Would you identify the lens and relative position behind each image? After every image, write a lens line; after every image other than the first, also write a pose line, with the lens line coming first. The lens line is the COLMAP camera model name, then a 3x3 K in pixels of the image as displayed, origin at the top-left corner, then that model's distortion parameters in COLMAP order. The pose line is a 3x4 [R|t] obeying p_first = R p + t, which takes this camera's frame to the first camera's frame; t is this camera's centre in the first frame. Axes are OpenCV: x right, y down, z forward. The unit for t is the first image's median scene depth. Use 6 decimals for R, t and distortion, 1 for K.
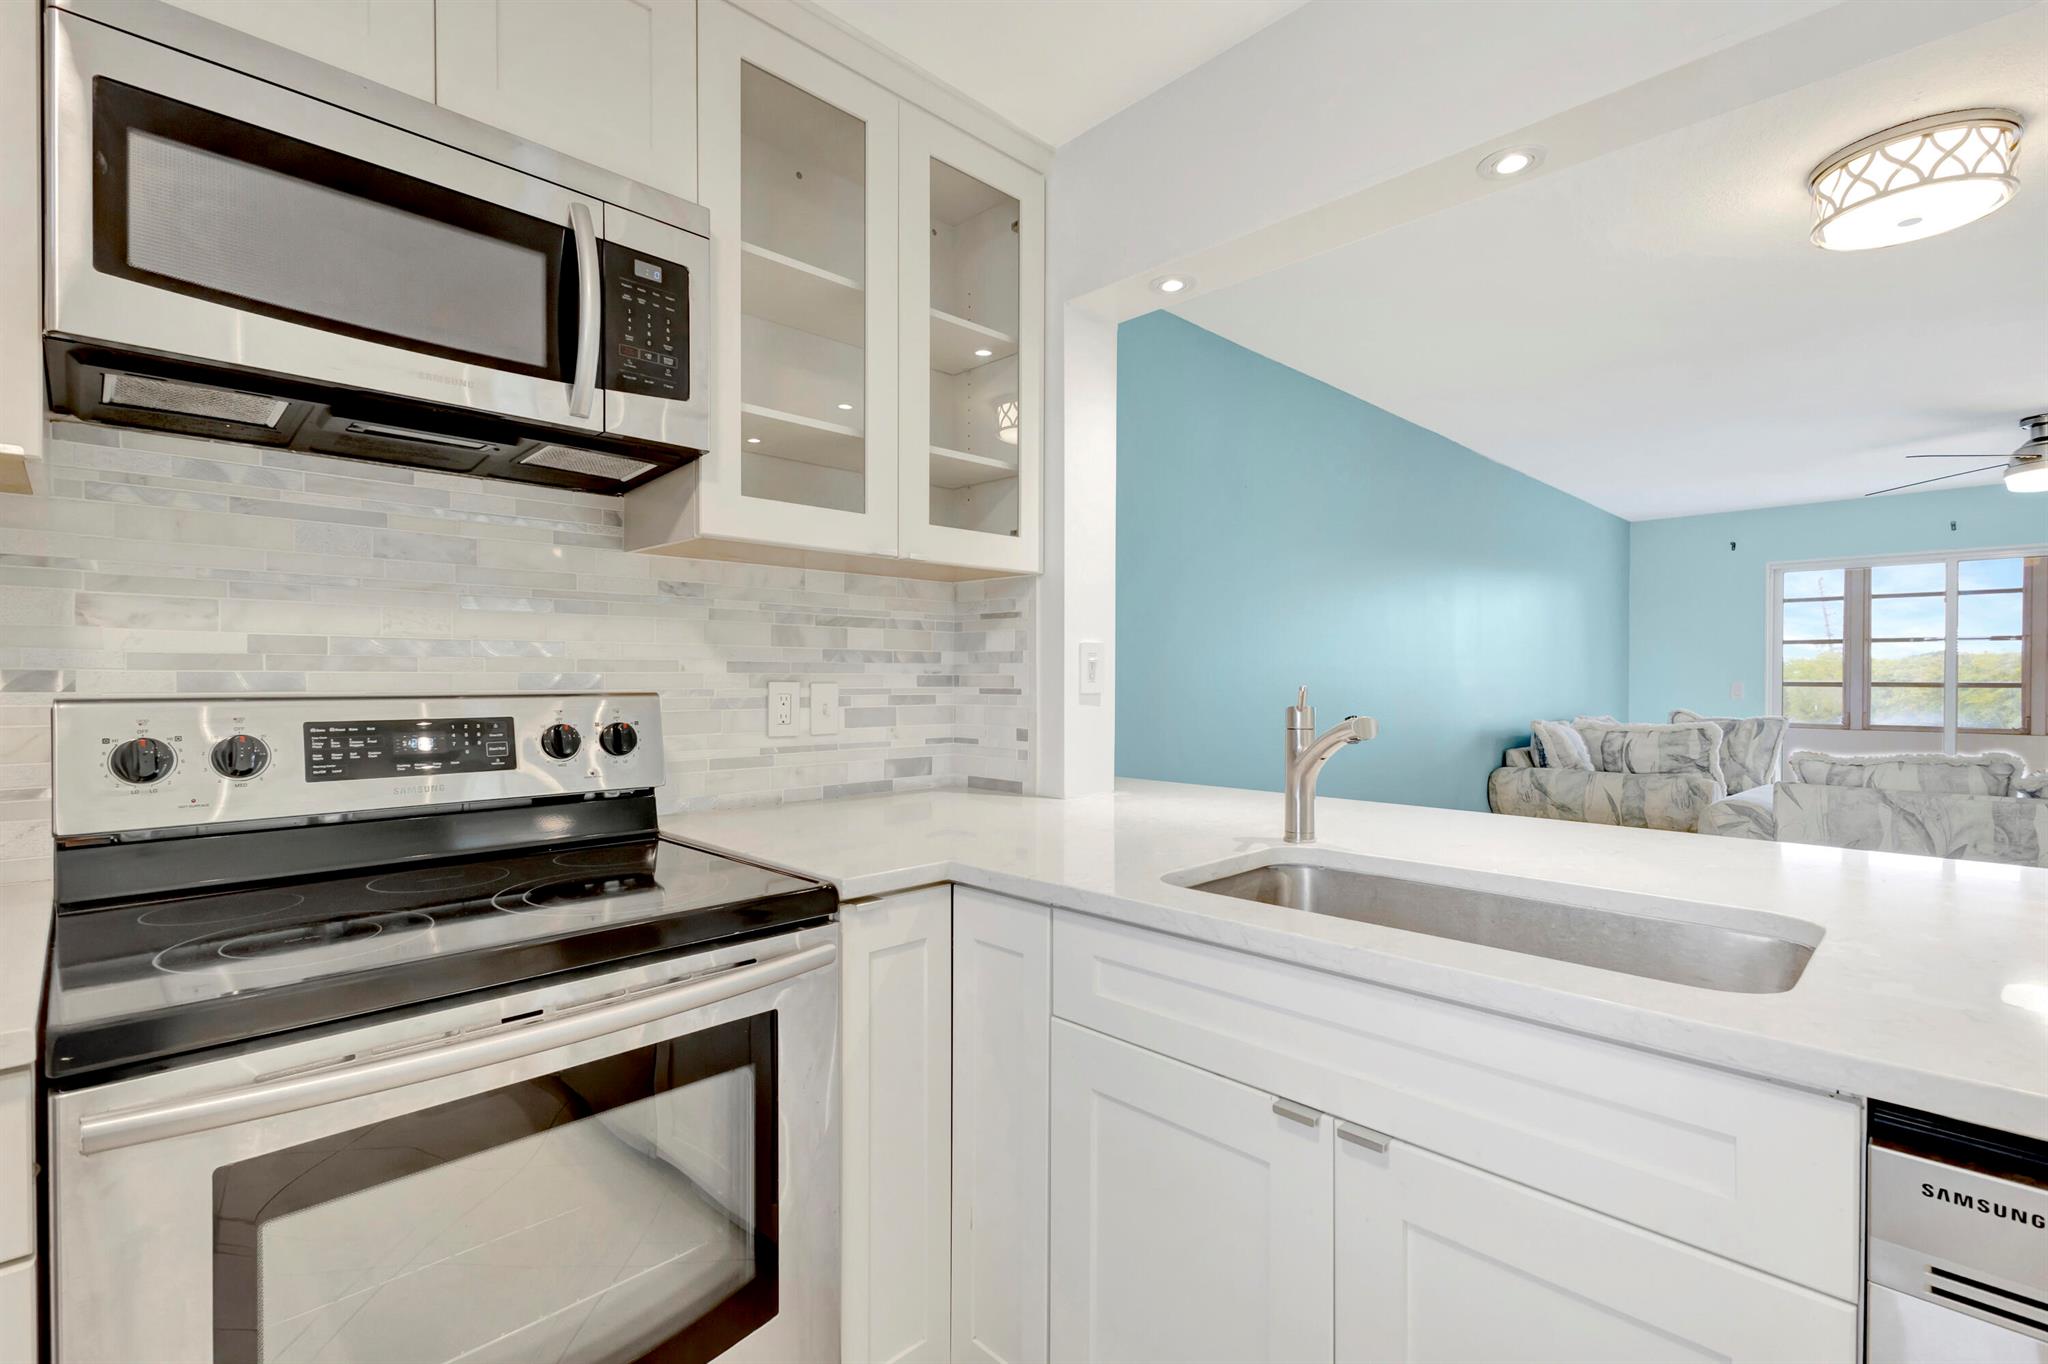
lens RADIAL K [[919.6, 0, 1024.0], [0, 919.6, 682.0], [0, 0, 1]] dist [0.013355, -0.000058]
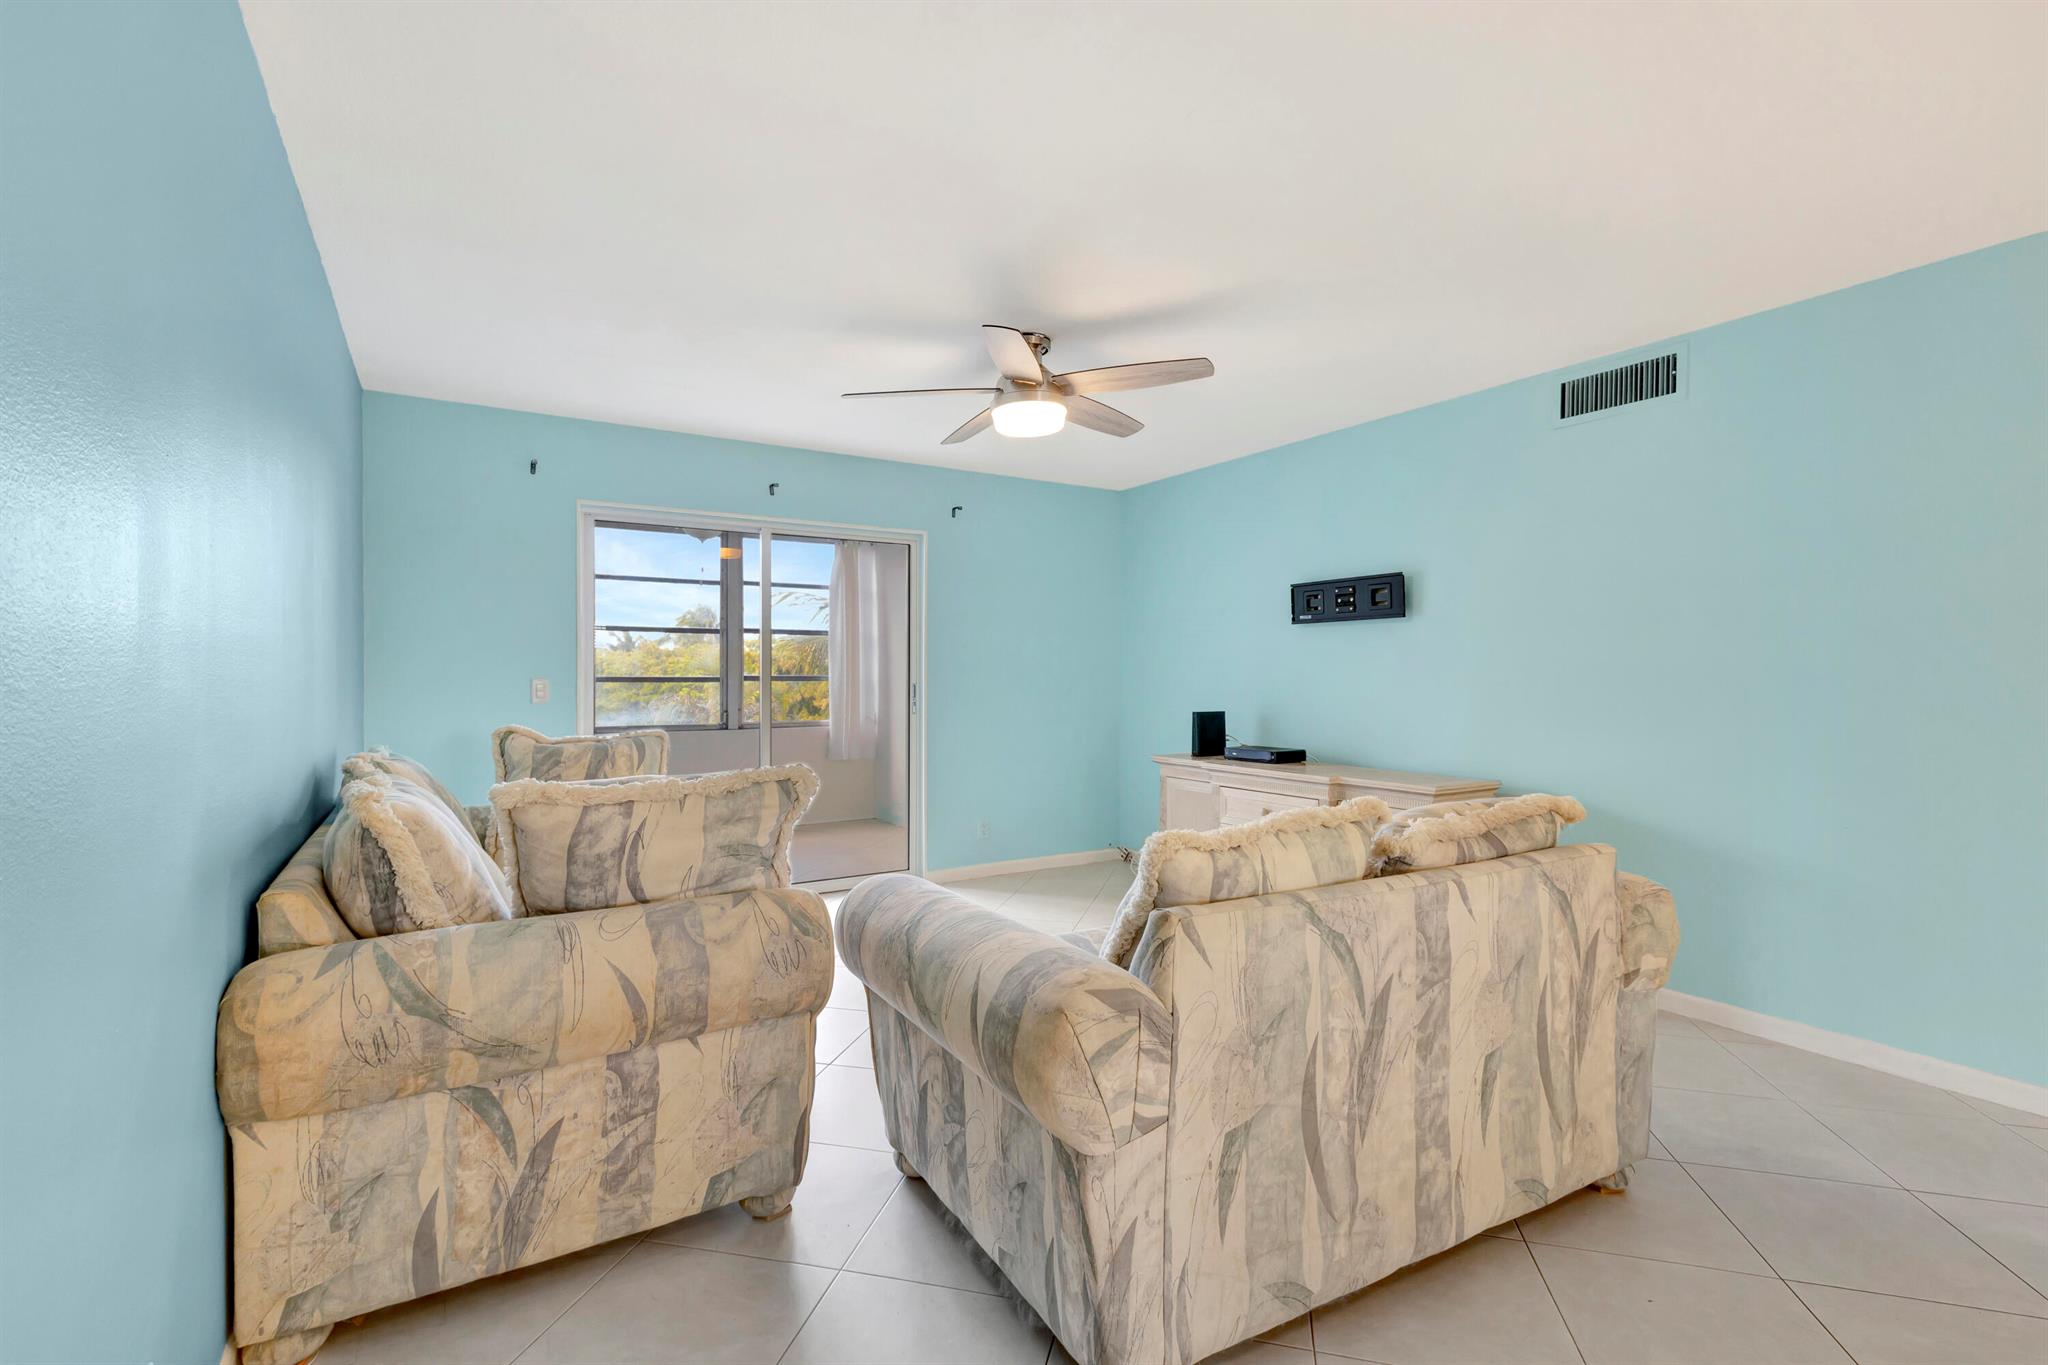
lens RADIAL K [[919.6, 0, 1024.0], [0, 919.6, 682.5], [0, 0, 1]] dist [0.013355, -0.000058]
pose [[0.218176, -0.007029, 0.975884, 0.296502], [0.000647, 0.999975, 0.007058, -0.000967], [-0.975909, -0.000909, 0.218175, 0.743259]]
